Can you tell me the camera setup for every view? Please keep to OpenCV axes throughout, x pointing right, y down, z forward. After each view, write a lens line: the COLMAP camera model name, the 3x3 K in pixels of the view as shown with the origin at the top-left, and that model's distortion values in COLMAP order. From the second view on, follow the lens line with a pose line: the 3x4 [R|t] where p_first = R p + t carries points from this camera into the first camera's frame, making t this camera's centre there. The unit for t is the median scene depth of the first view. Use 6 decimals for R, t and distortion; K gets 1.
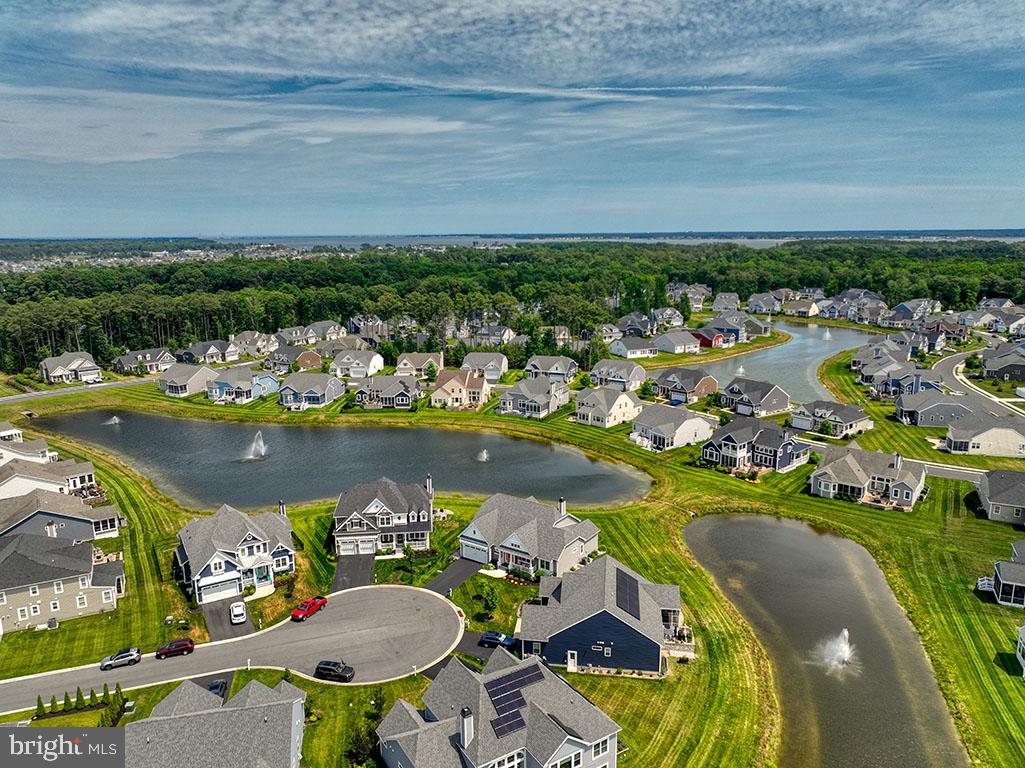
lens RADIAL K [[721.4, 0, 509.7], [0, 721.4, 379.5], [0, 0, 1]] dist [-0.006905, 0.023724]
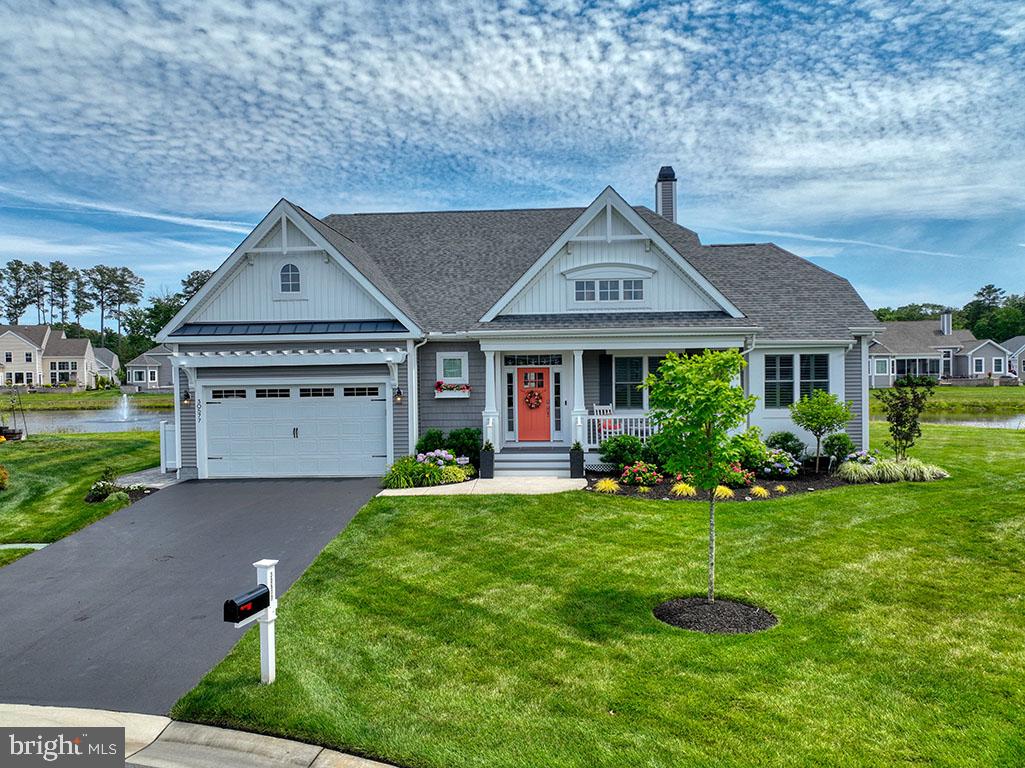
lens RADIAL K [[721.4, 0, 513.8], [0, 721.4, 383.3], [0, 0, 1]] dist [-0.006905, 0.023724]
pose [[0.850670, -0.011118, 0.525583, -0.047797], [0.111340, 0.980906, -0.159457, 0.140538], [-0.513775, 0.194164, 0.835665, 0.454978]]
